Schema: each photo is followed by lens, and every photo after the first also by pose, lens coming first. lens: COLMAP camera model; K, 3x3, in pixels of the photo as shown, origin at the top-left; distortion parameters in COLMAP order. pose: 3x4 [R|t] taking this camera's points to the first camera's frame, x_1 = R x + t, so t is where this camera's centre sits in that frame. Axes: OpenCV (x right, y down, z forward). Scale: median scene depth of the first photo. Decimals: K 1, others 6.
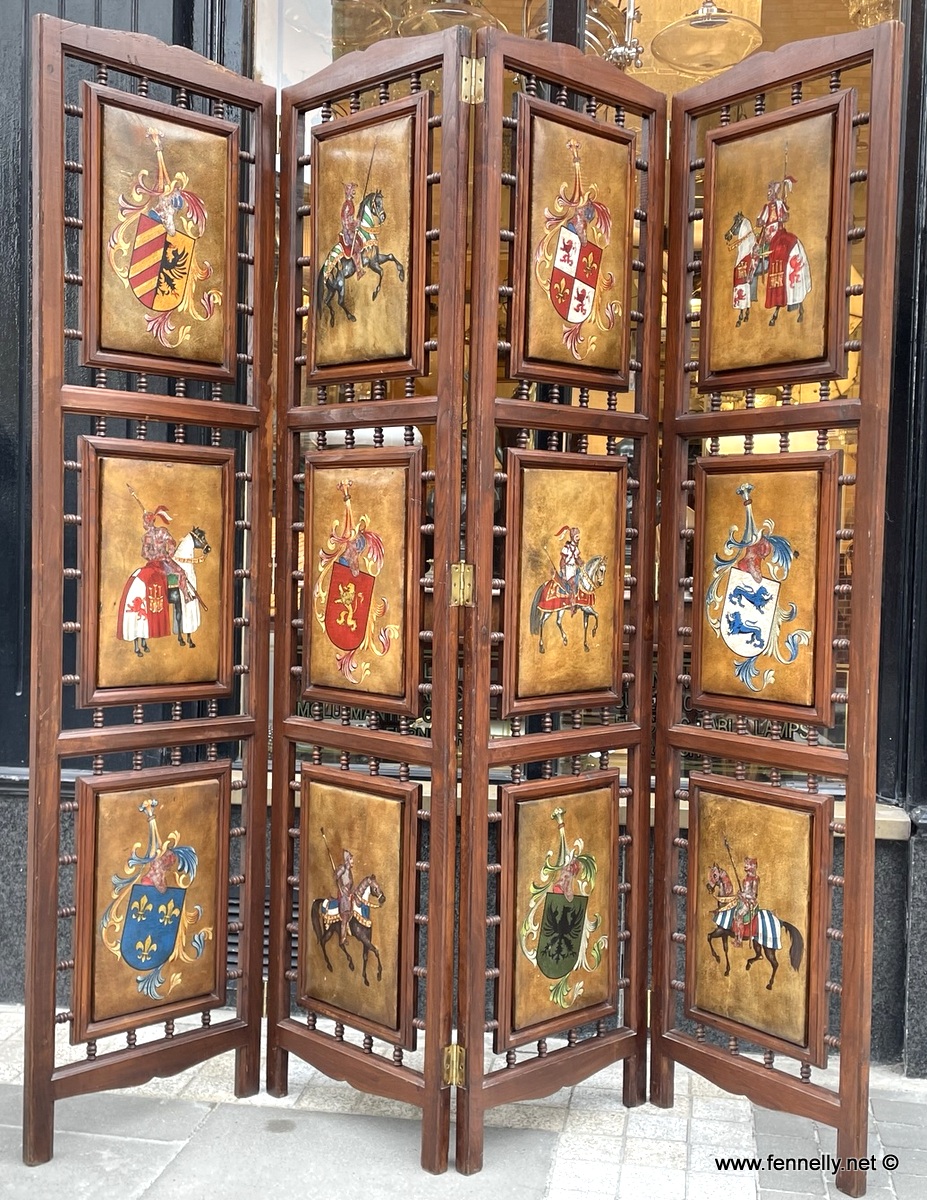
lens RADIAL K [[1418.0, 0, 454.1], [0, 1418.0, 607.3], [0, 0, 1]] dist [0.096805, 0.000000]
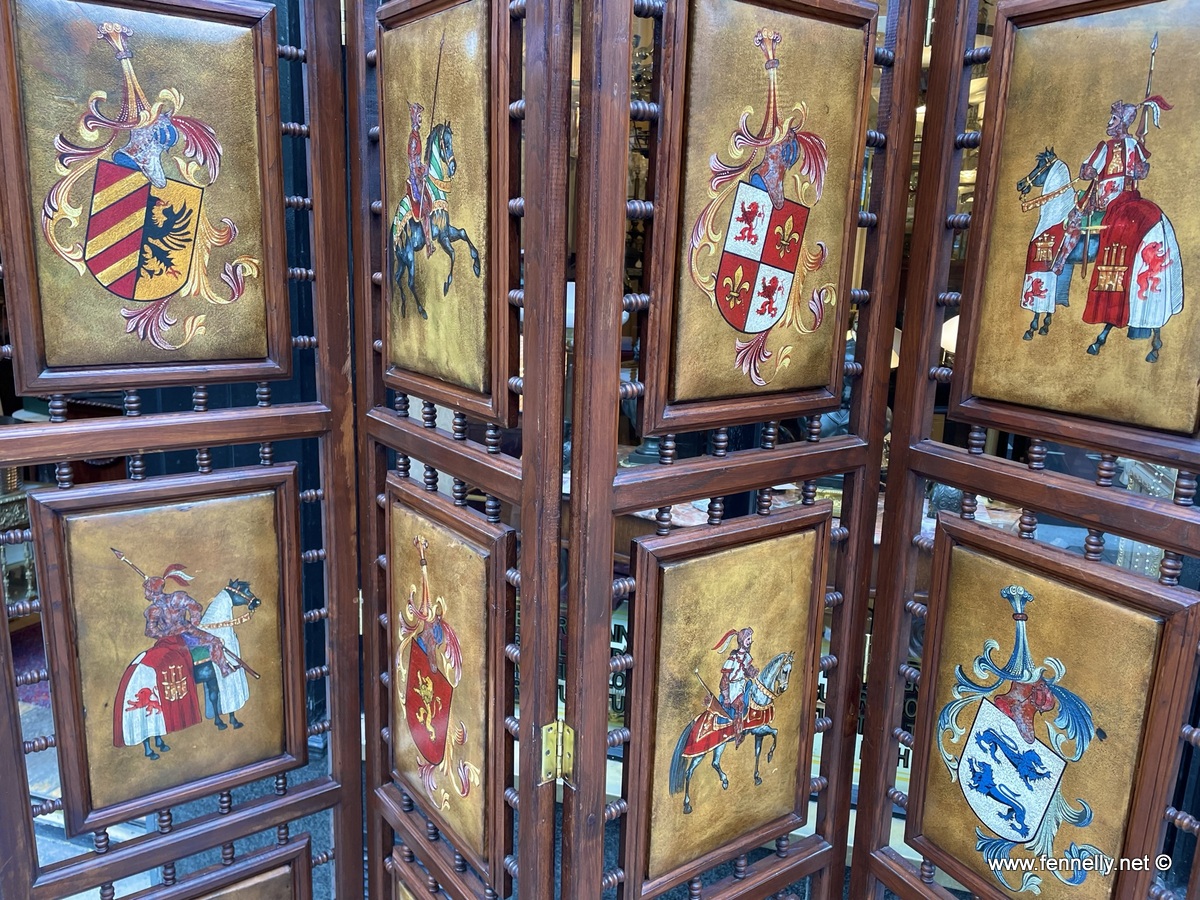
lens RADIAL K [[934.5, 0, 596.1], [0, 934.5, 446.6], [0, 0, 1]] dist [0.077327, -0.076537]
pose [[0.989777, 0.041764, -0.136371, 0.072889], [-0.017861, 0.984935, 0.172000, -0.220411], [0.141500, -0.167806, 0.975612, 0.574131]]
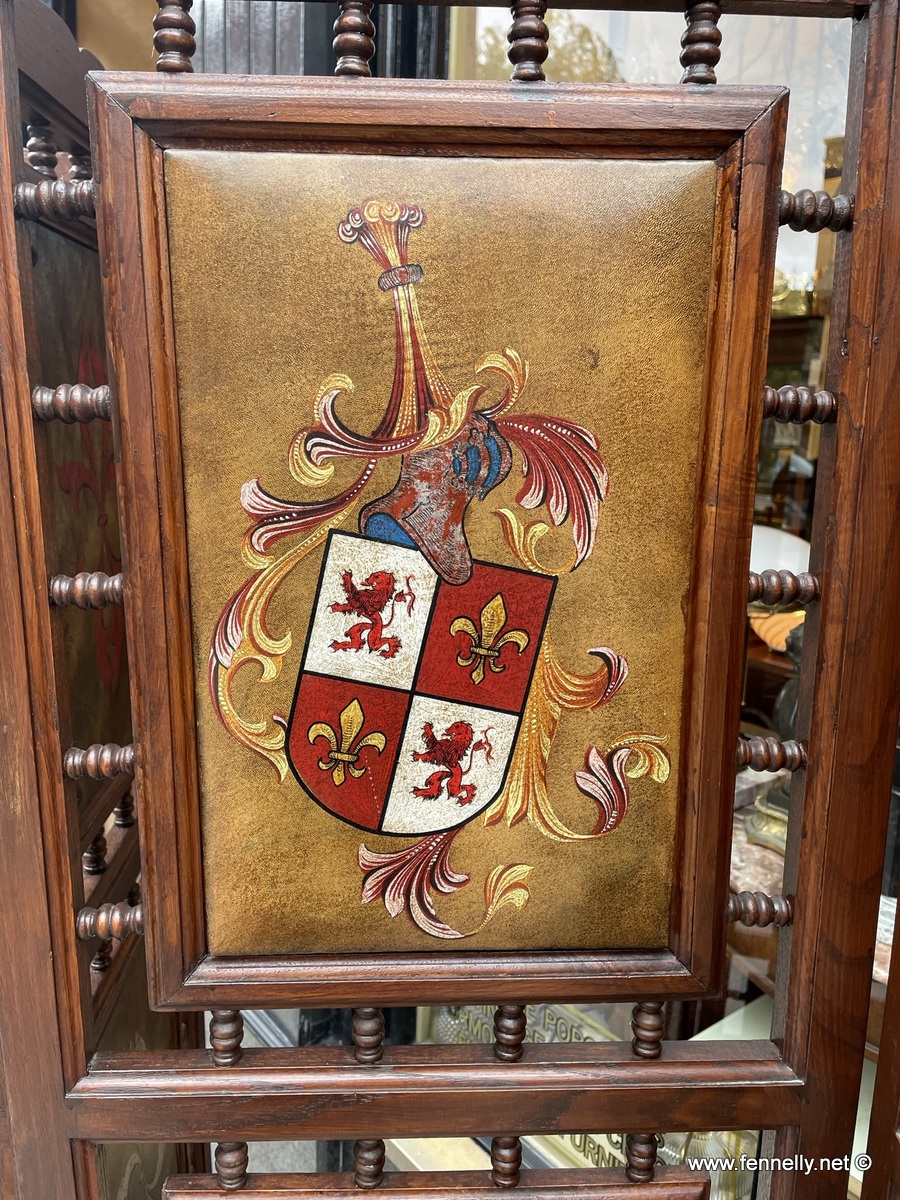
lens RADIAL K [[934.5, 0, 445.0], [0, 934.5, 594.2], [0, 0, 1]] dist [0.077327, -0.076537]
pose [[0.741826, 0.118227, -0.660088, 0.211992], [-0.023950, 0.988379, 0.150111, -0.278774], [0.670164, -0.095547, 0.736037, 0.865059]]
